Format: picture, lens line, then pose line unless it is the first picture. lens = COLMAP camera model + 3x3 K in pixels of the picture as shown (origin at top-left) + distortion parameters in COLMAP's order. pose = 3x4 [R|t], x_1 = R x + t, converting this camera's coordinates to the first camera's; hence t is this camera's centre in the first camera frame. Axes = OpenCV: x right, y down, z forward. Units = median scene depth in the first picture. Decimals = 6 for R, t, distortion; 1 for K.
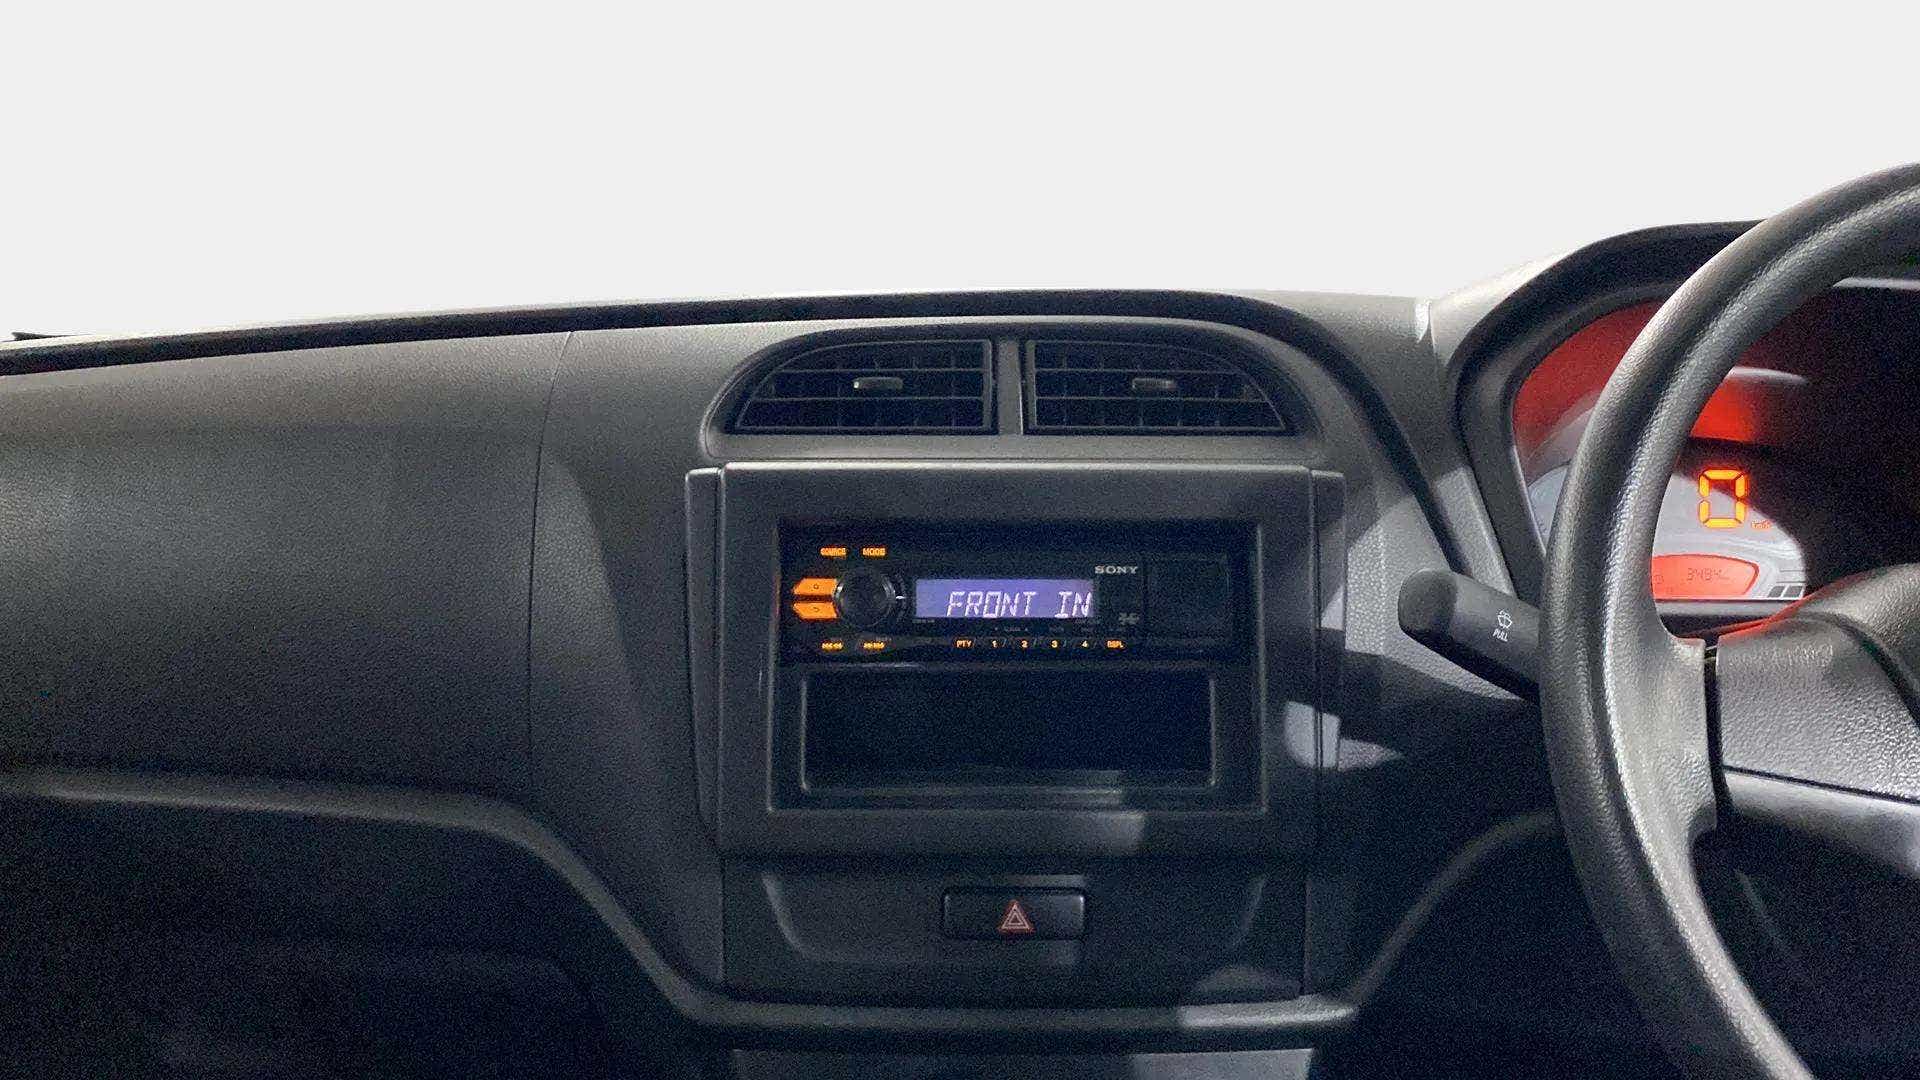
lens RADIAL K [[1558.4, 0, 960.0], [0, 1558.4, 540.0], [0, 0, 1]] dist [0.136363, -0.266141]
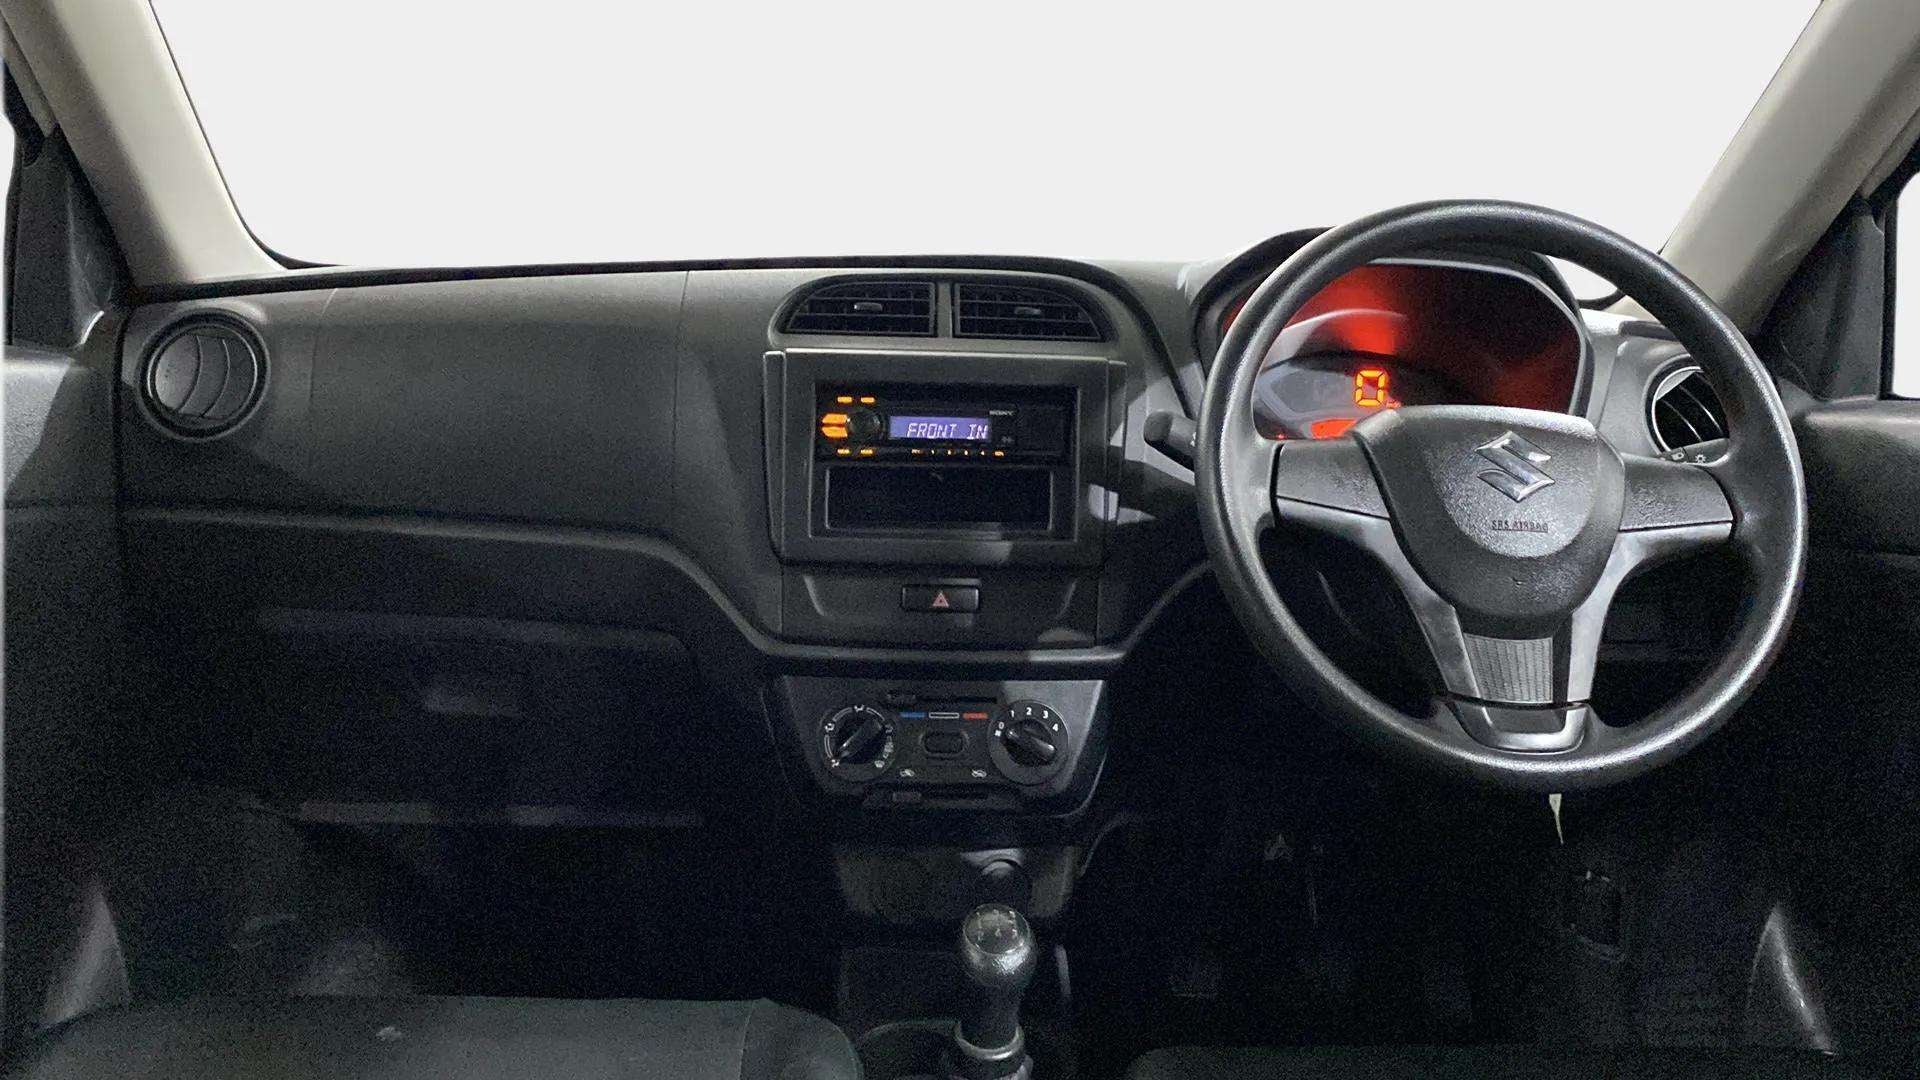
lens RADIAL K [[1558.4, 0, 960.0], [0, 1558.4, 540.0], [0, 0, 1]] dist [0.136363, -0.266141]
pose [[0.999222, 0.017137, 0.035528, -0.009336], [-0.018550, 0.999034, 0.039840, 0.095405], [-0.034811, -0.040468, 0.998574, -0.814065]]
